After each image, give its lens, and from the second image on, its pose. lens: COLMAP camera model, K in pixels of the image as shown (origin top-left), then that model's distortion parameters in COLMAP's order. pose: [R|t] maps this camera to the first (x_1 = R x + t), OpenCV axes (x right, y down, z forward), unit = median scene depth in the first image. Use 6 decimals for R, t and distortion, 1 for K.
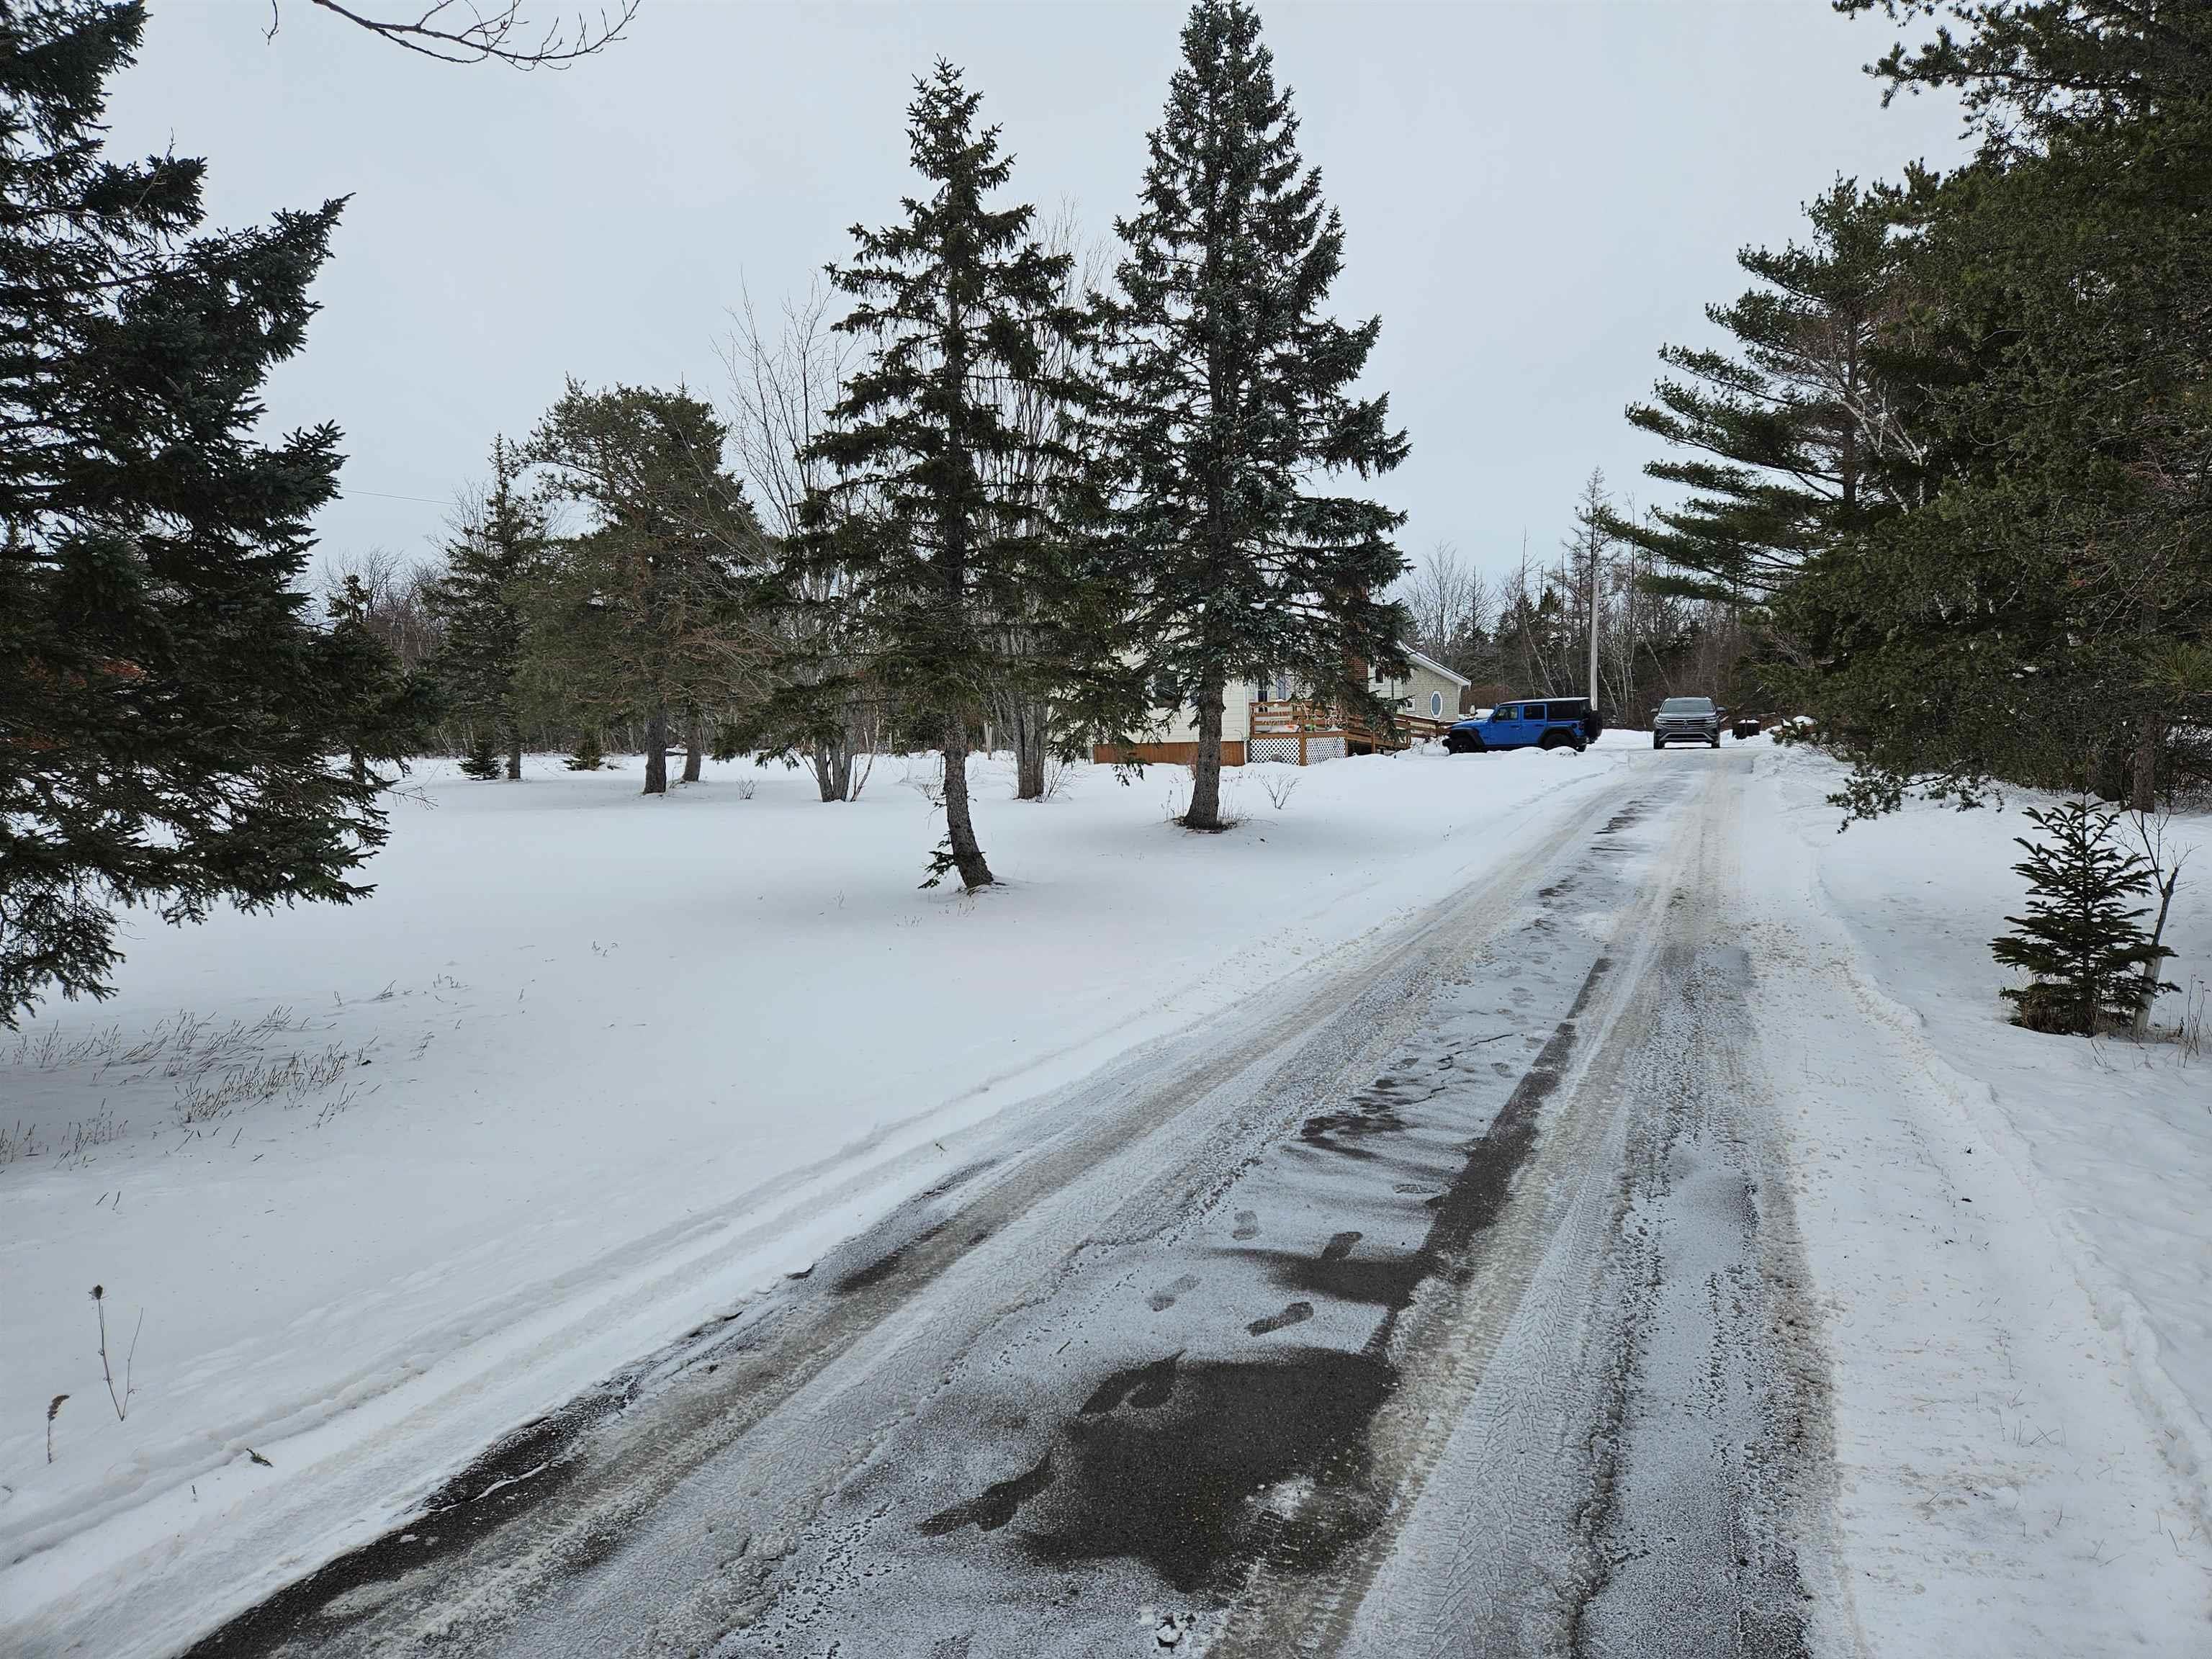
lens RADIAL K [[1495.4, 0, 1114.7], [0, 1495.4, 881.1], [0, 0, 1]] dist [0.038881, -0.002875]
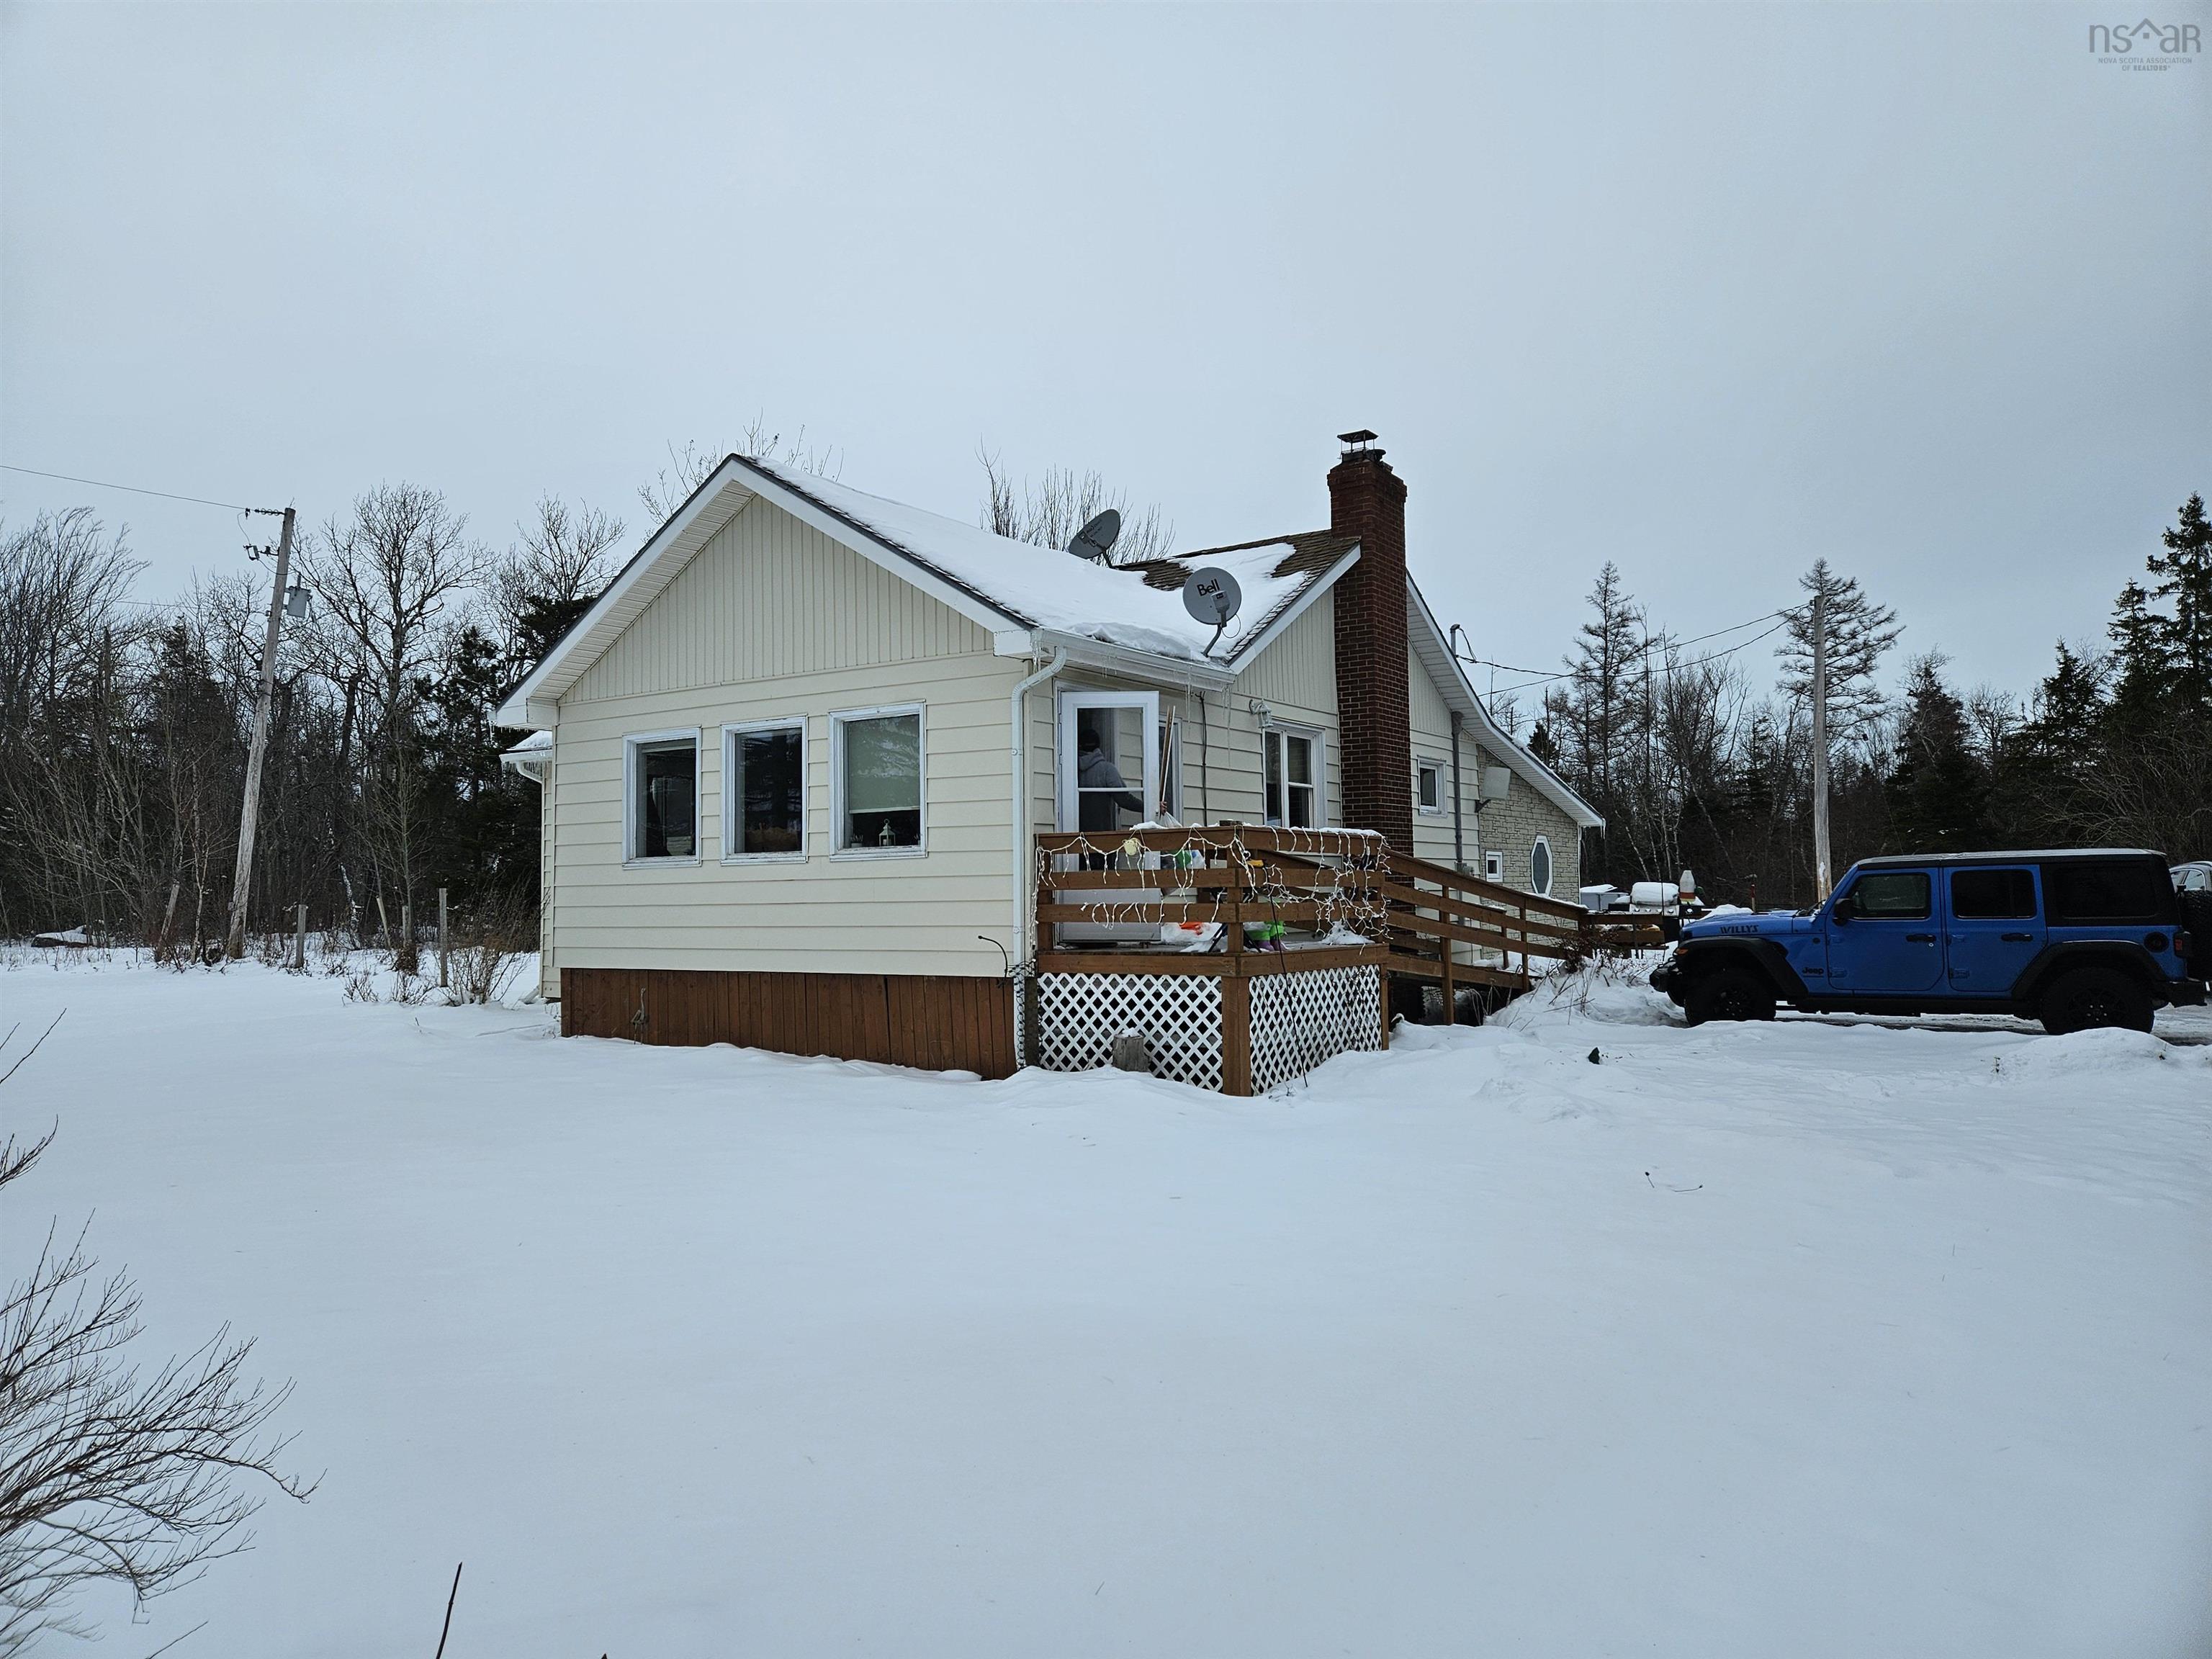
lens RADIAL K [[1505.6, 0, 1106.0], [0, 1505.6, 829.5], [0, 0, 1]] dist [0.034668, -0.003250]
pose [[0.998199, 0.024125, 0.054926, 0.068601], [-0.015922, 0.989282, -0.145148, -0.063706], [-0.057839, 0.144012, 0.987884, 0.574293]]
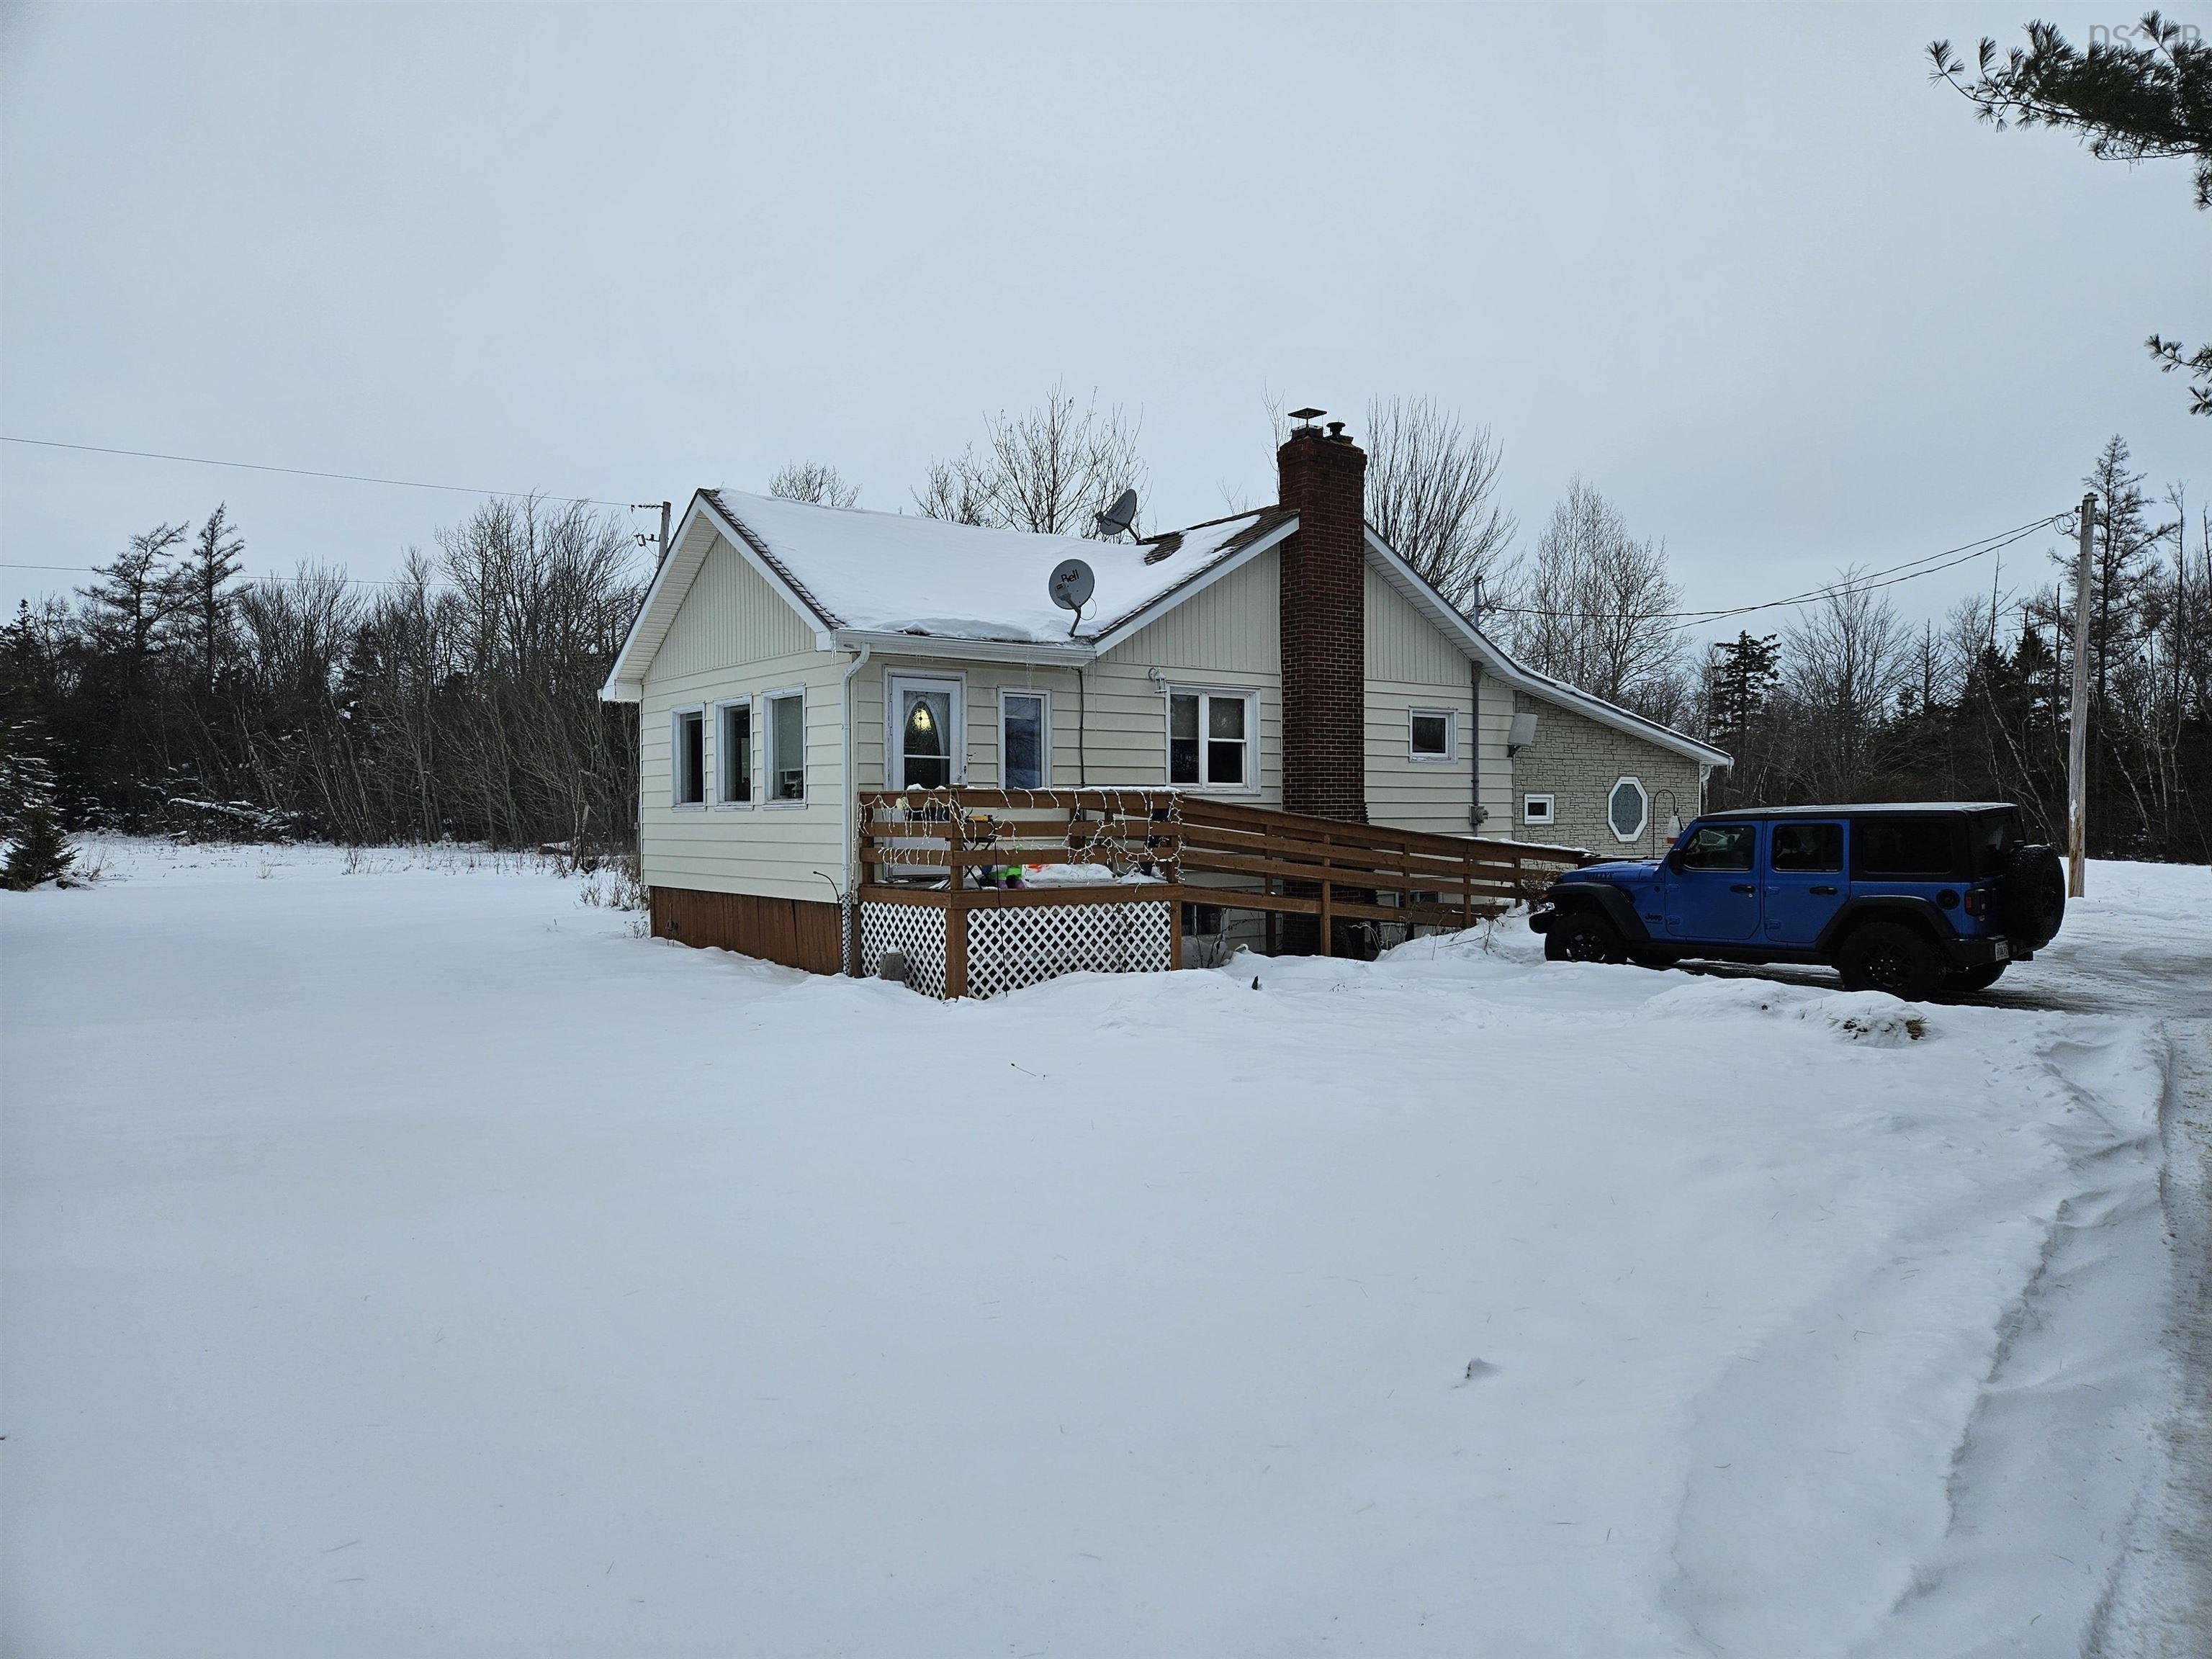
lens RADIAL K [[1495.4, 0, 1114.7], [0, 1495.4, 881.1], [0, 0, 1]] dist [0.038881, -0.002875]
pose [[0.961343, 0.042643, -0.272030, 0.185878], [-0.056929, 0.997371, -0.044840, -0.068394], [0.269403, 0.058593, 0.961244, 0.541468]]
